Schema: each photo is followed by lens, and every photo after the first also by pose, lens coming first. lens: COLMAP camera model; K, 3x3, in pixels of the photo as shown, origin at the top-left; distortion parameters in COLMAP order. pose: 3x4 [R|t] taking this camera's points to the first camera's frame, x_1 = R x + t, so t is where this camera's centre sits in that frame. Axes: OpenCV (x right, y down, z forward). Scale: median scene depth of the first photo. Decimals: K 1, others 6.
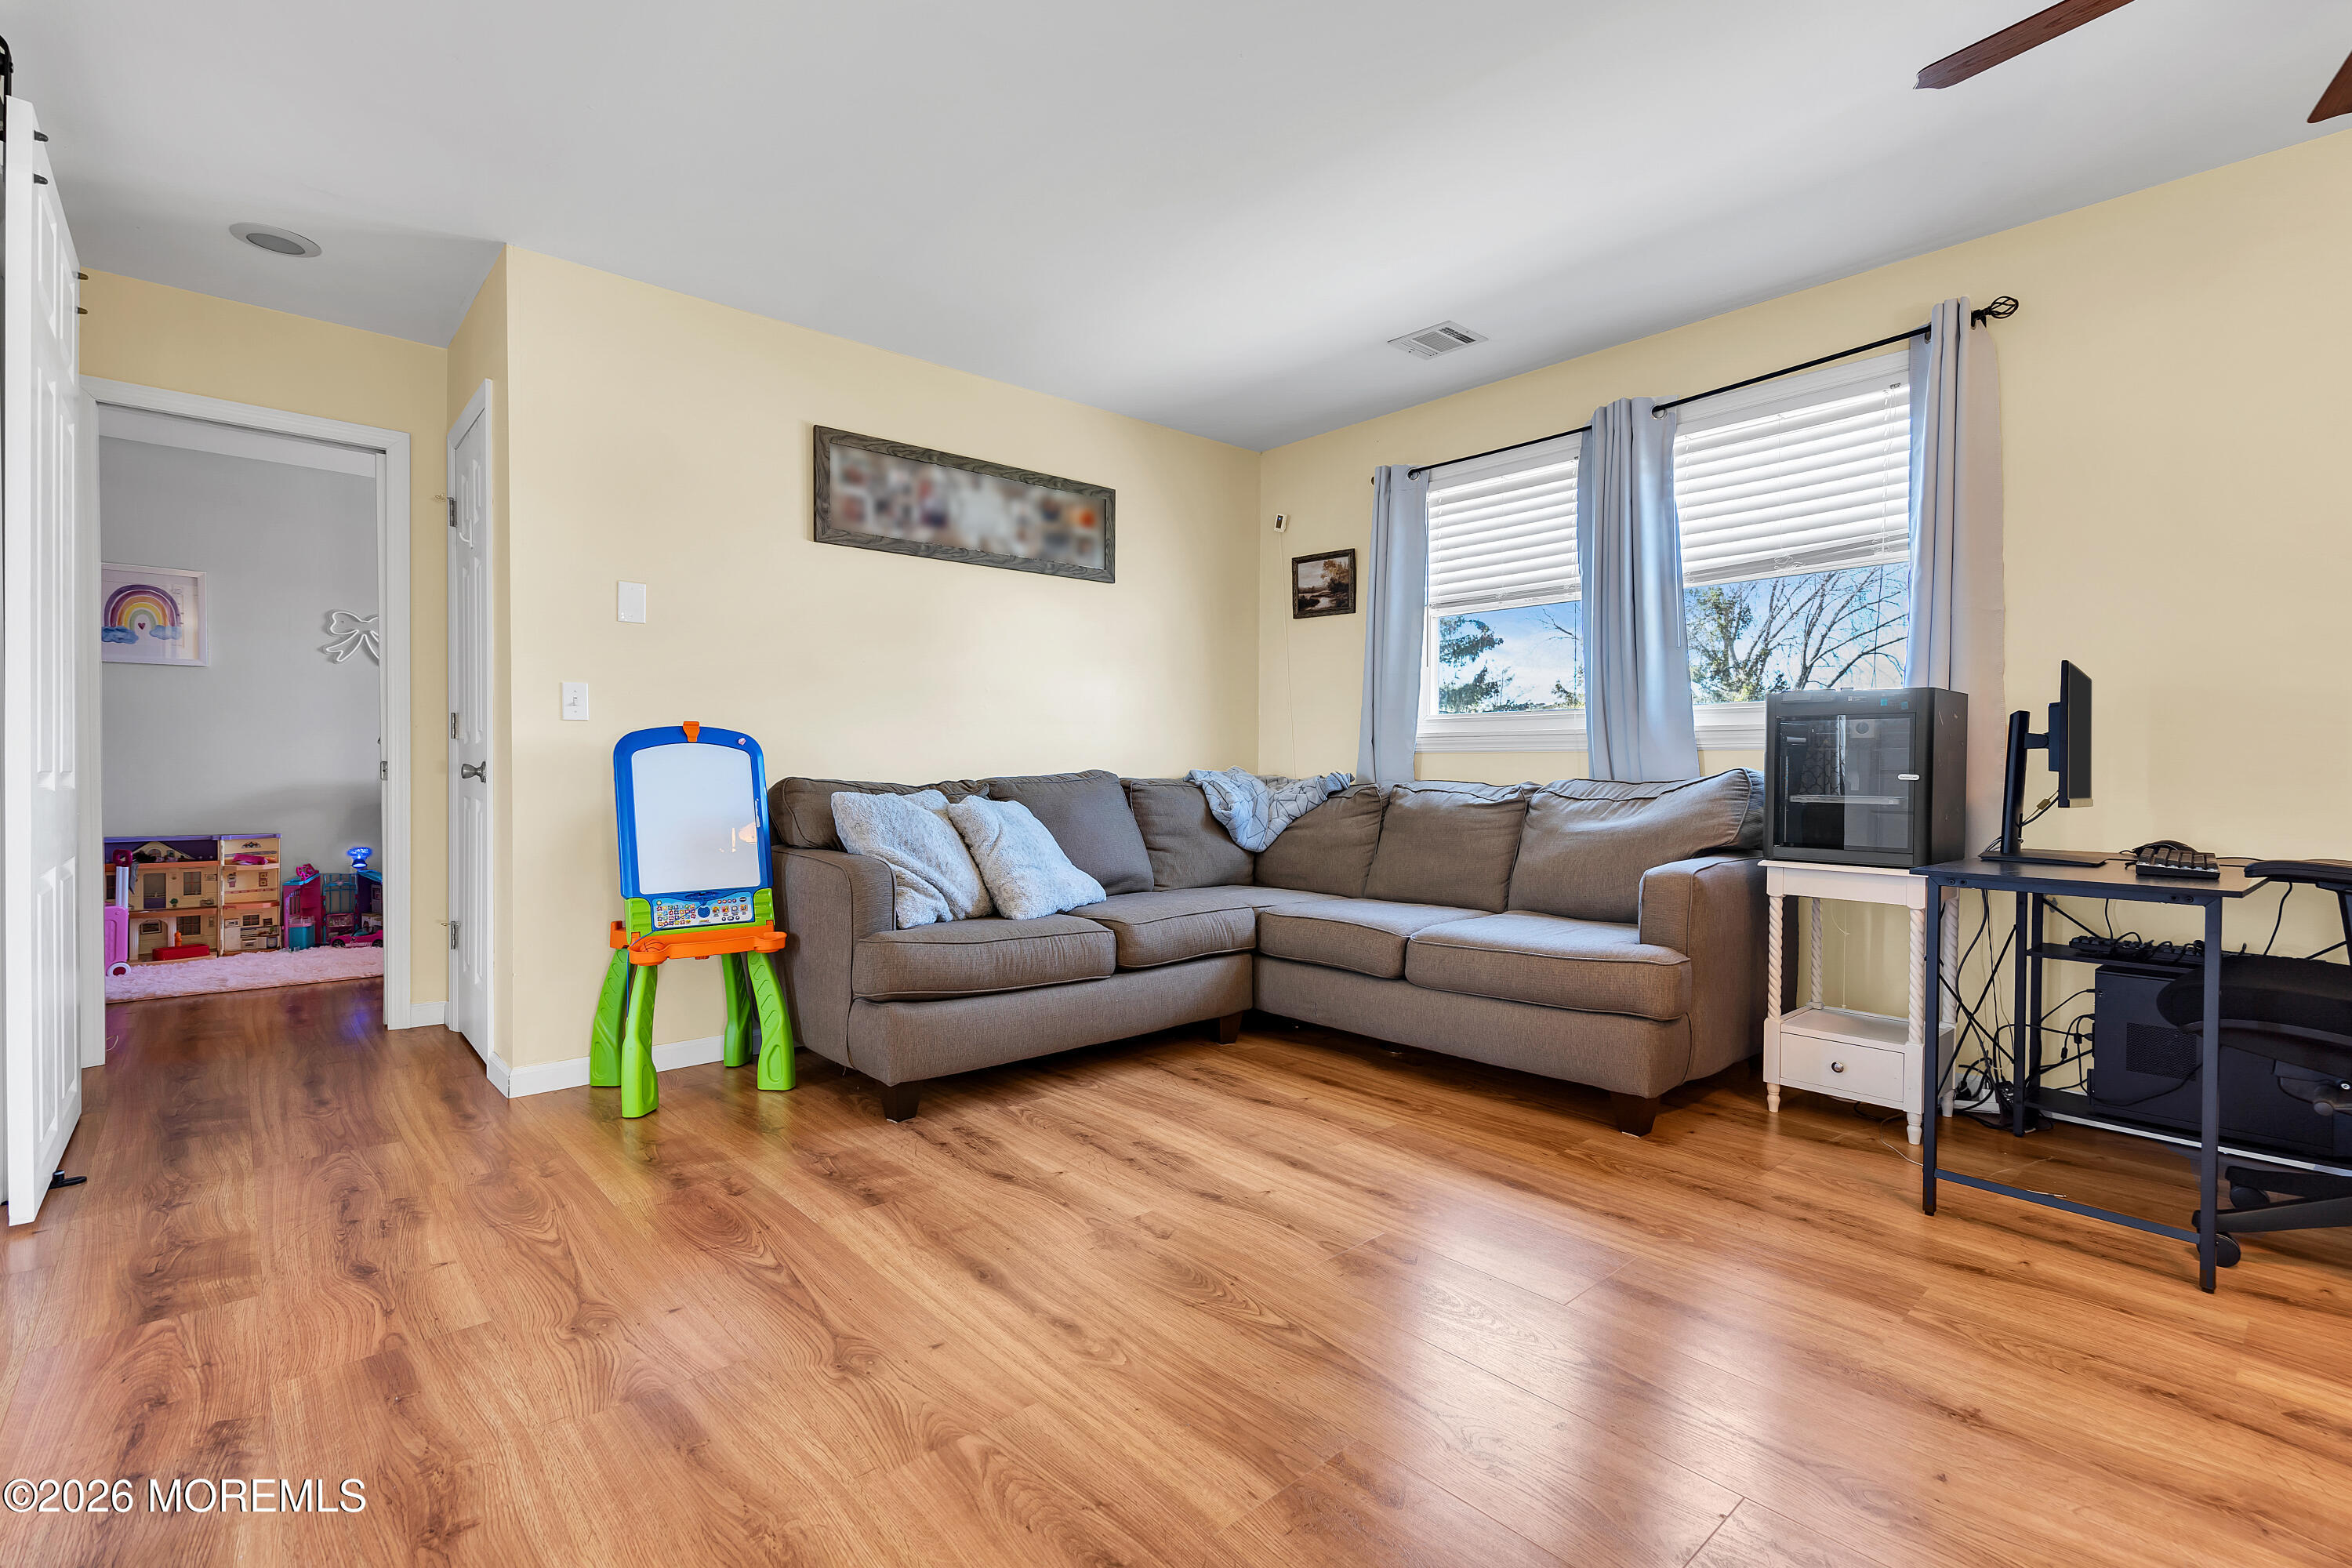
lens RADIAL K [[1061.8, 0, 1168.3], [0, 1061.8, 787.8], [0, 0, 1]] dist [-0.002618, 0.000547]
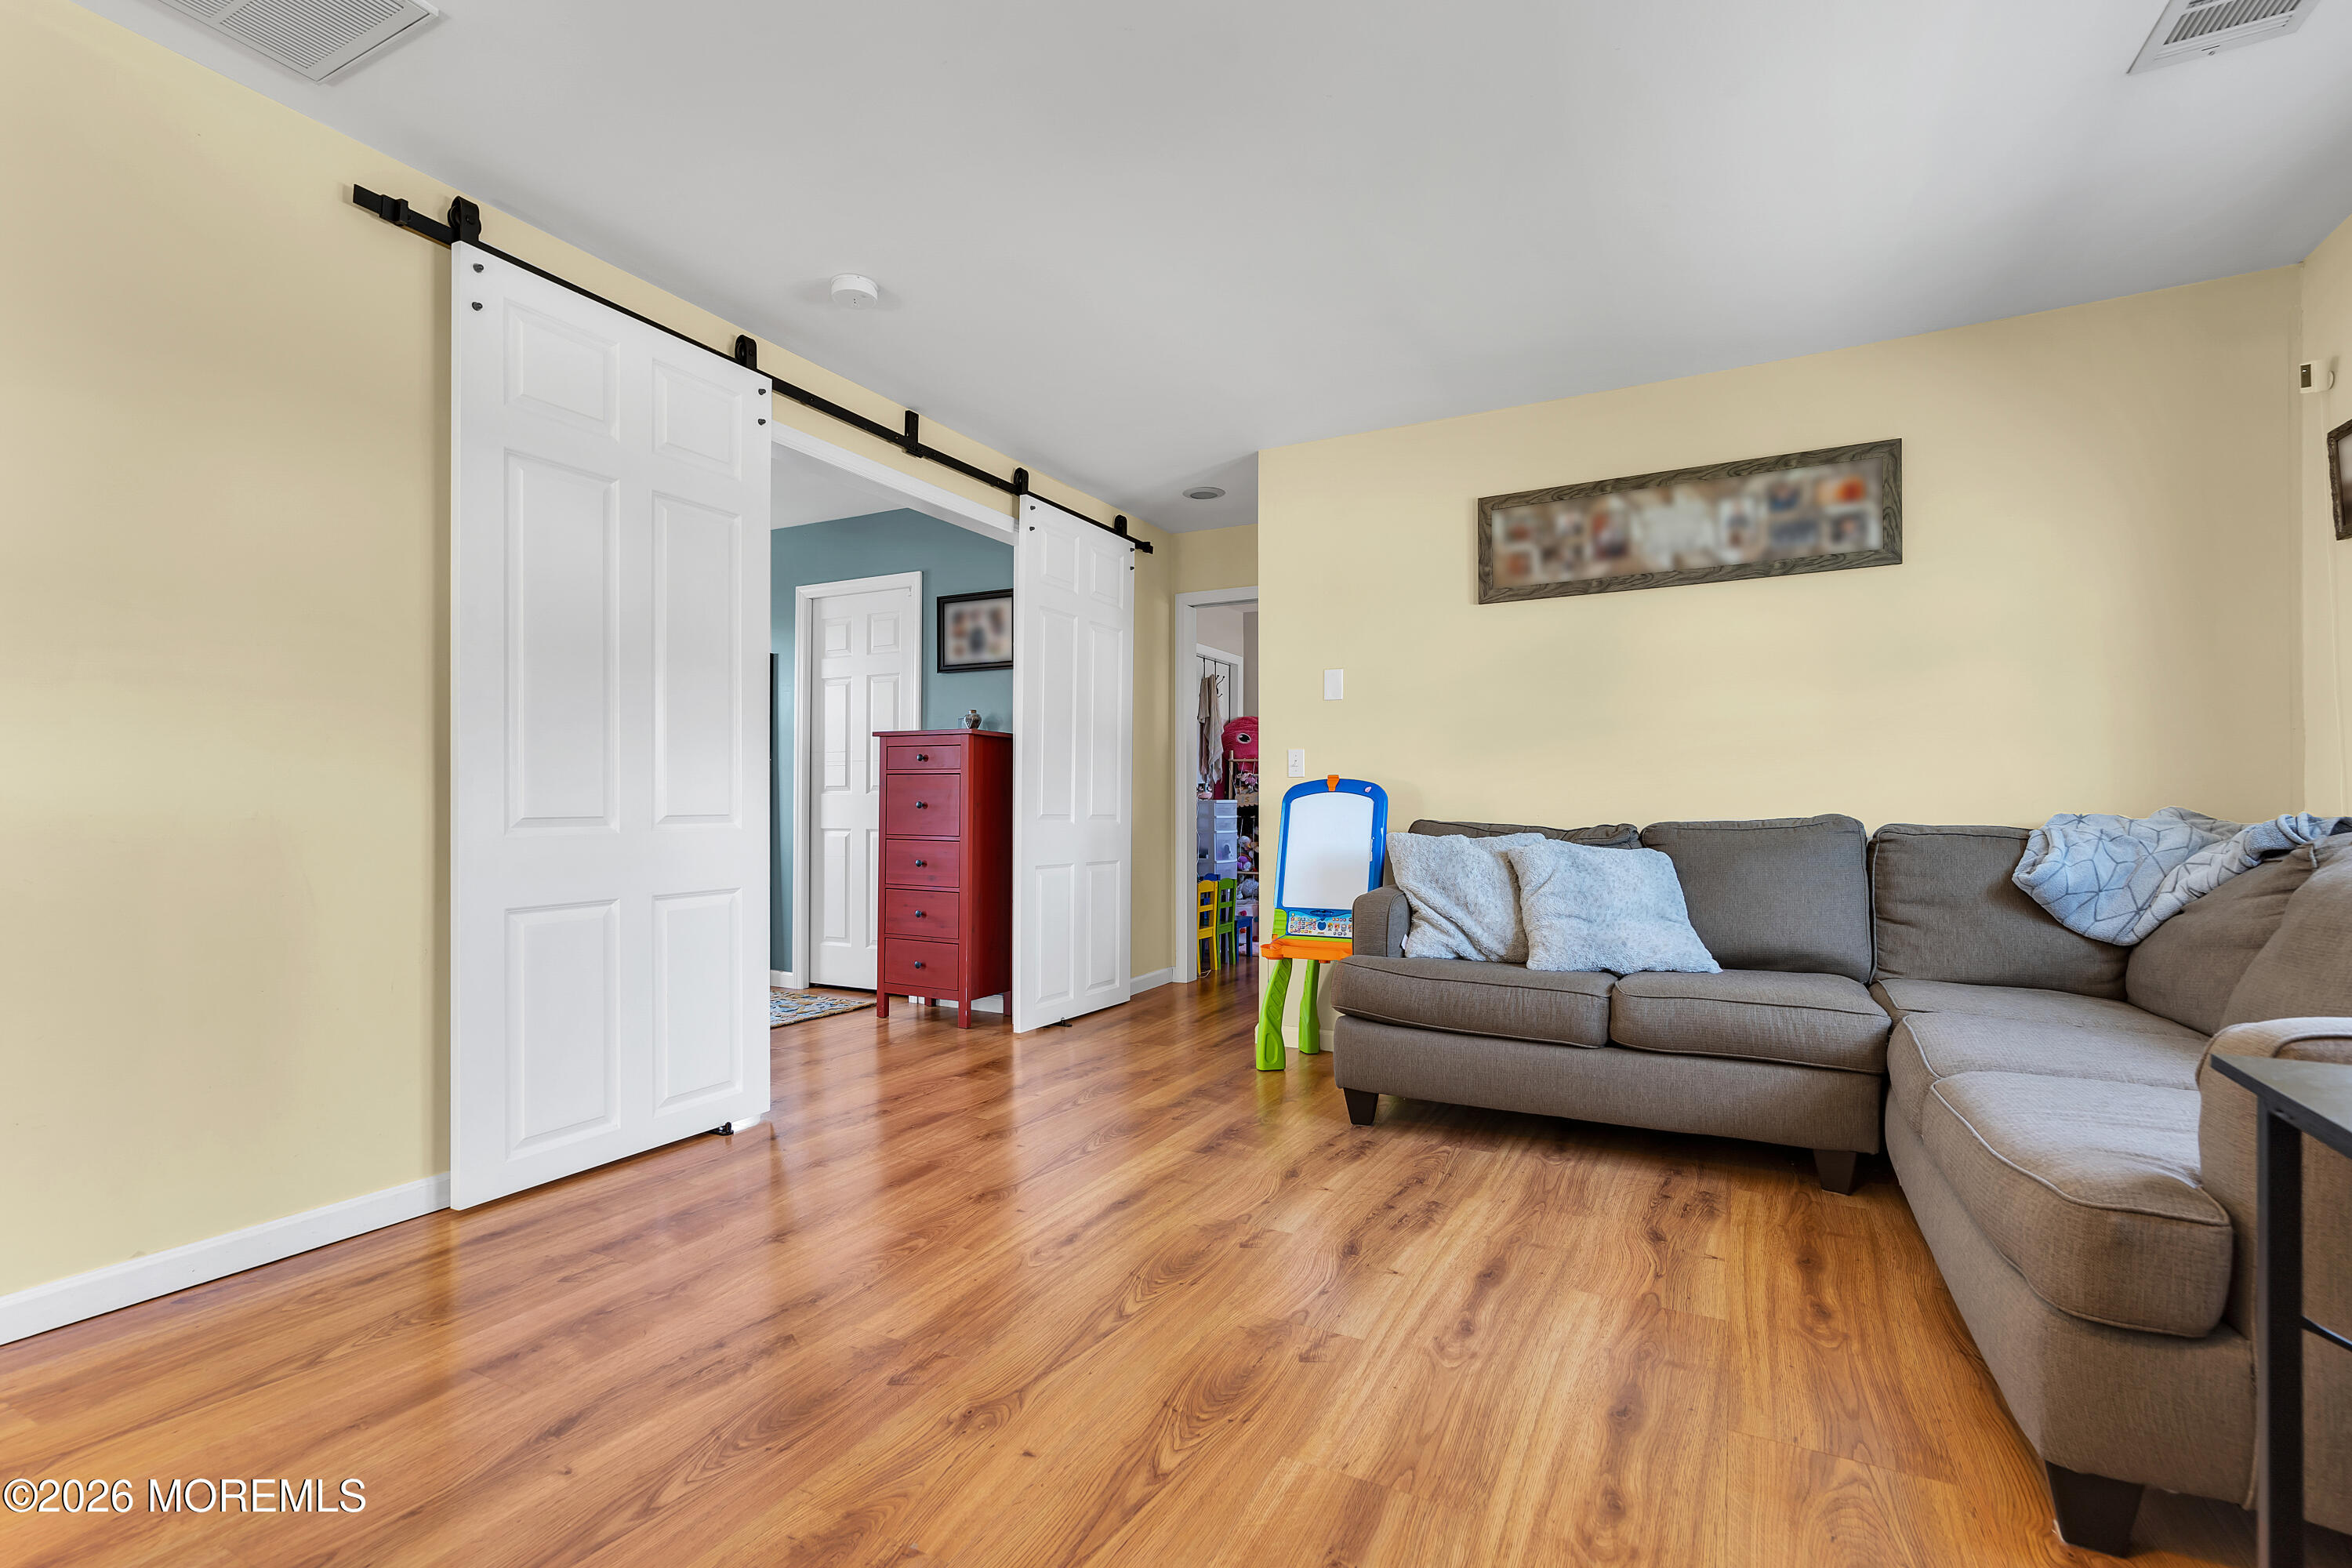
lens RADIAL K [[1072.1, 0, 1170.3], [0, 1072.1, 805.2], [0, 0, 1]] dist [0.001415, 0.001003]
pose [[0.352293, -0.011336, -0.935821, 0.670883], [-0.017223, 0.999679, -0.018593, 0.000552], [0.935731, 0.022667, 0.351984, 0.367152]]
